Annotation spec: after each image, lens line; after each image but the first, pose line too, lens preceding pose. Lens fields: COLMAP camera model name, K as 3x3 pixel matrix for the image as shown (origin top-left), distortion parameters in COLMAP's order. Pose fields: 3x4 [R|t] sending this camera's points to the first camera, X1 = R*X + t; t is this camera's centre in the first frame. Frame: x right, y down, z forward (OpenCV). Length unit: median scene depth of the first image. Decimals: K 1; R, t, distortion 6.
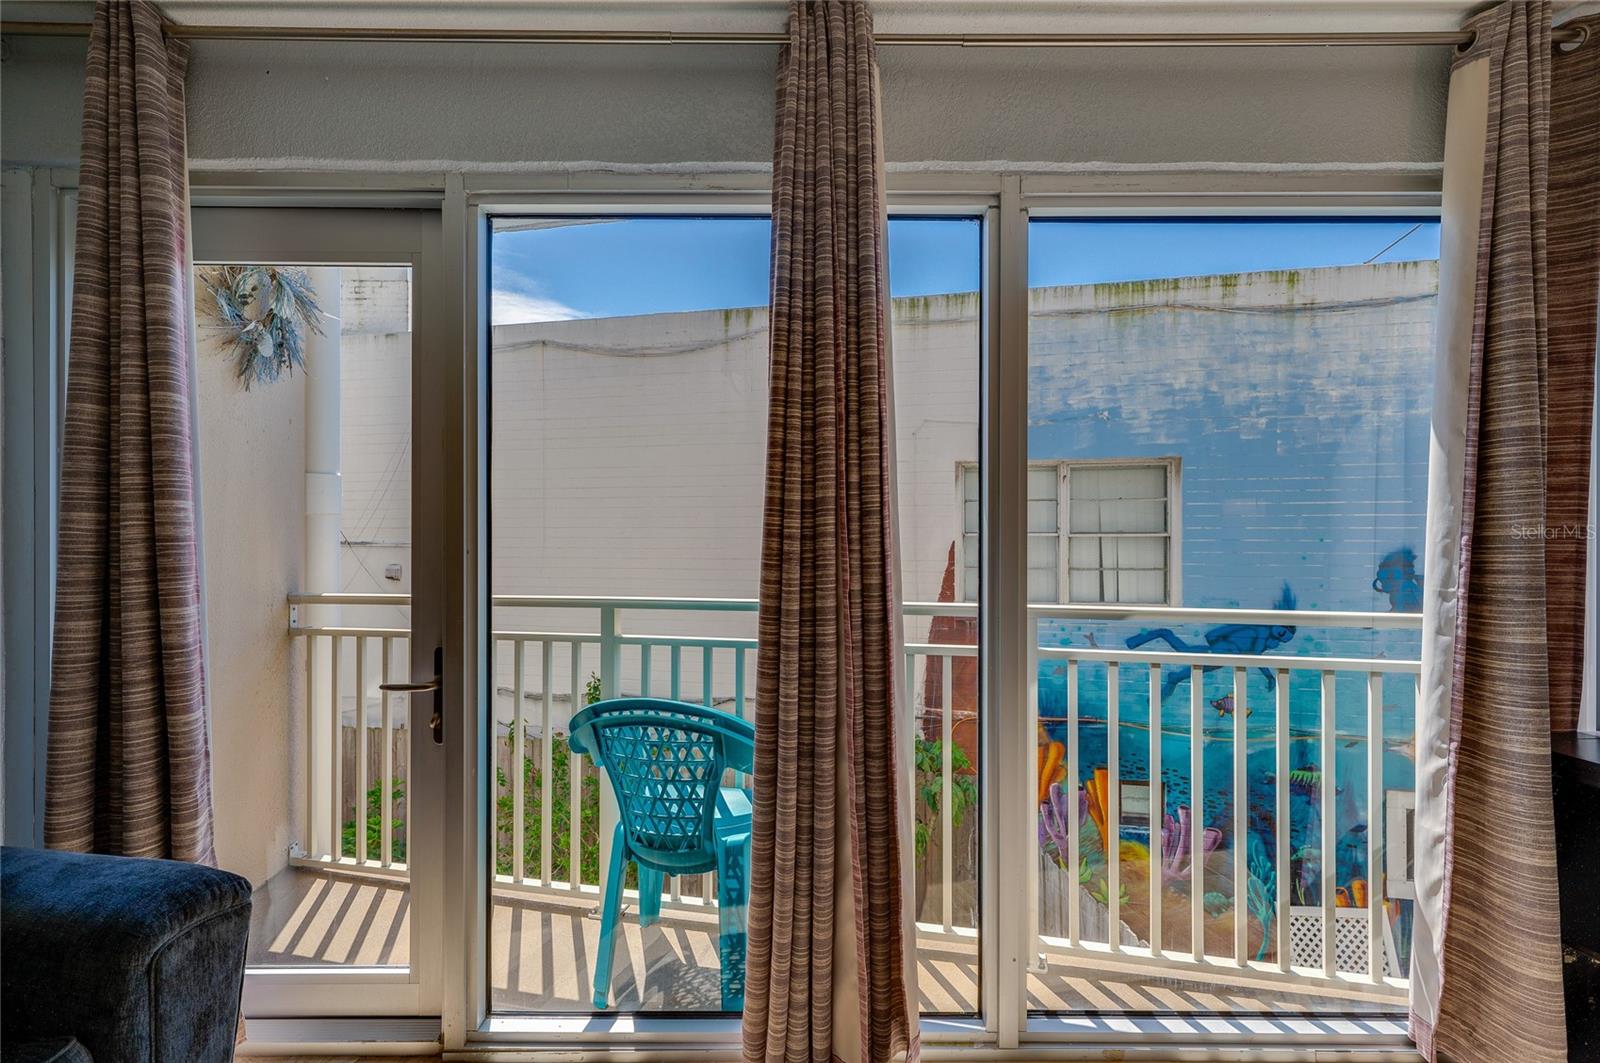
lens RADIAL K [[780.3, 0, 800.0], [0, 780.3, 531.5], [0, 0, 1]] dist [0.001858, 0.000351]
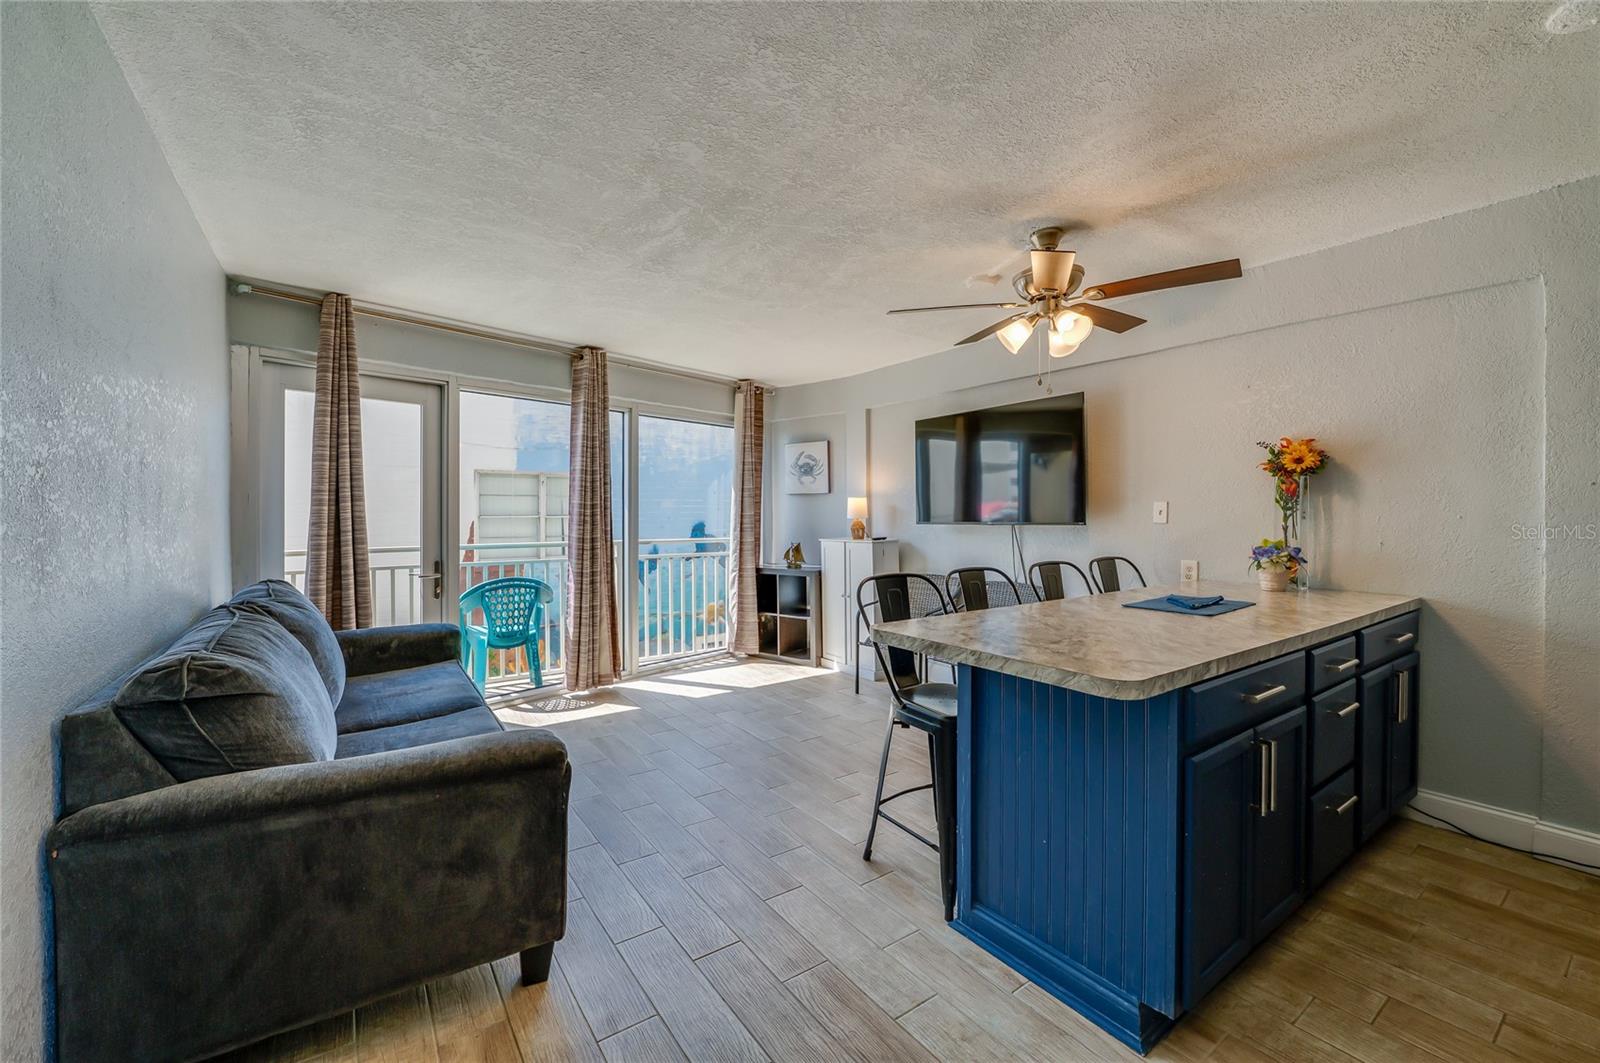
lens RADIAL K [[656.9, 0, 801.4], [0, 656.9, 514.0], [0, 0, 1]] dist [0.000125, 0.000061]
pose [[0.660871, -0.002170, 0.750497, -1.393654], [0.003121, 0.999995, 0.000143, 0.002700], [-0.750493, 0.002248, 0.660874, -1.389526]]
